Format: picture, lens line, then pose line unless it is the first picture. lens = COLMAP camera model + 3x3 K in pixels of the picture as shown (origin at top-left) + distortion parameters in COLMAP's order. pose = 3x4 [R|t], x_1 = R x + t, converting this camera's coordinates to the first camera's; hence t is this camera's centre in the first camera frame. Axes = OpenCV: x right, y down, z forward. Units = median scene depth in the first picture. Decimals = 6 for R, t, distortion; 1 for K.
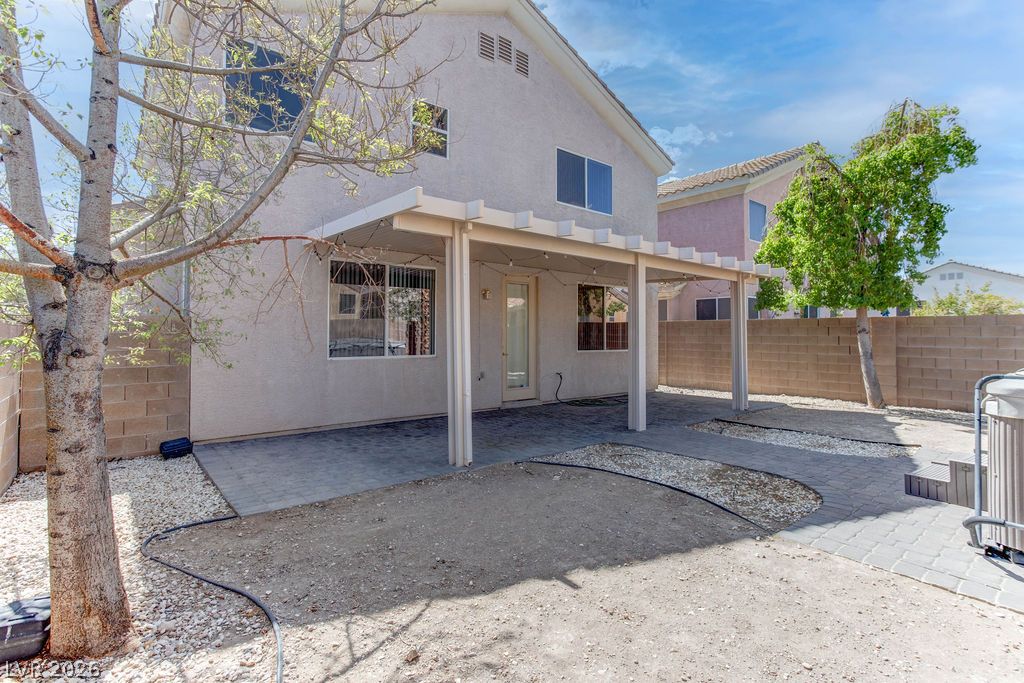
lens RADIAL K [[501.3, 0, 515.0], [0, 501.3, 354.0], [0, 0, 1]] dist [-0.060085, 0.036701]
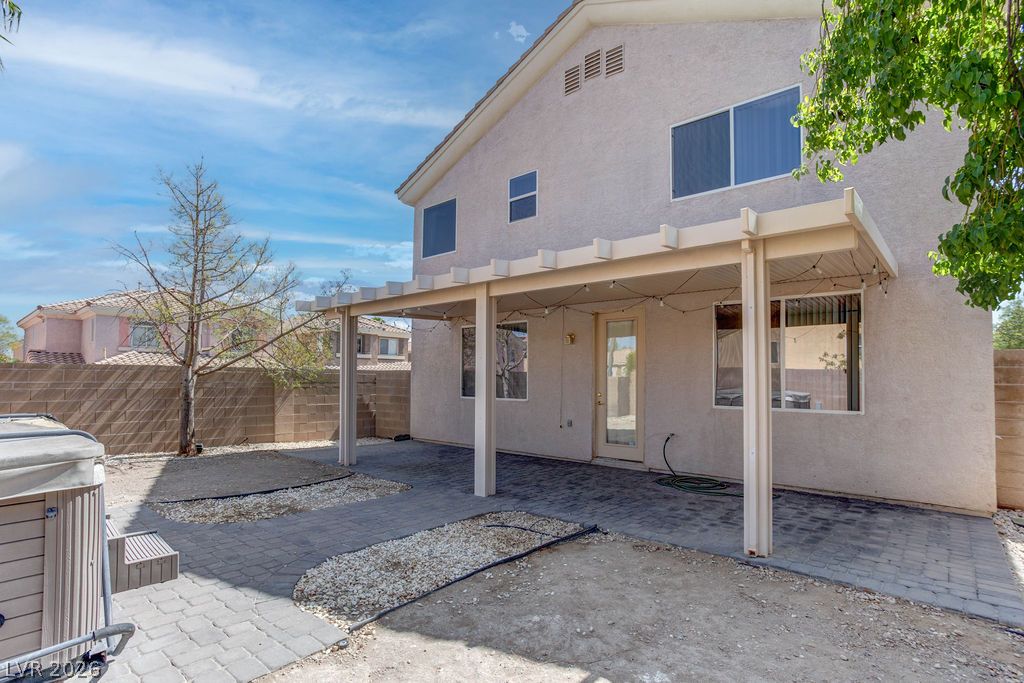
lens RADIAL K [[530.7, 0, 512.2], [0, 530.7, 368.6], [0, 0, 1]] dist [-0.001046, 0.000005]
pose [[0.140188, -0.012450, -0.990047, 0.868278], [-0.035531, 0.999214, -0.017596, -0.037567], [0.989487, 0.037644, 0.139636, 0.703052]]
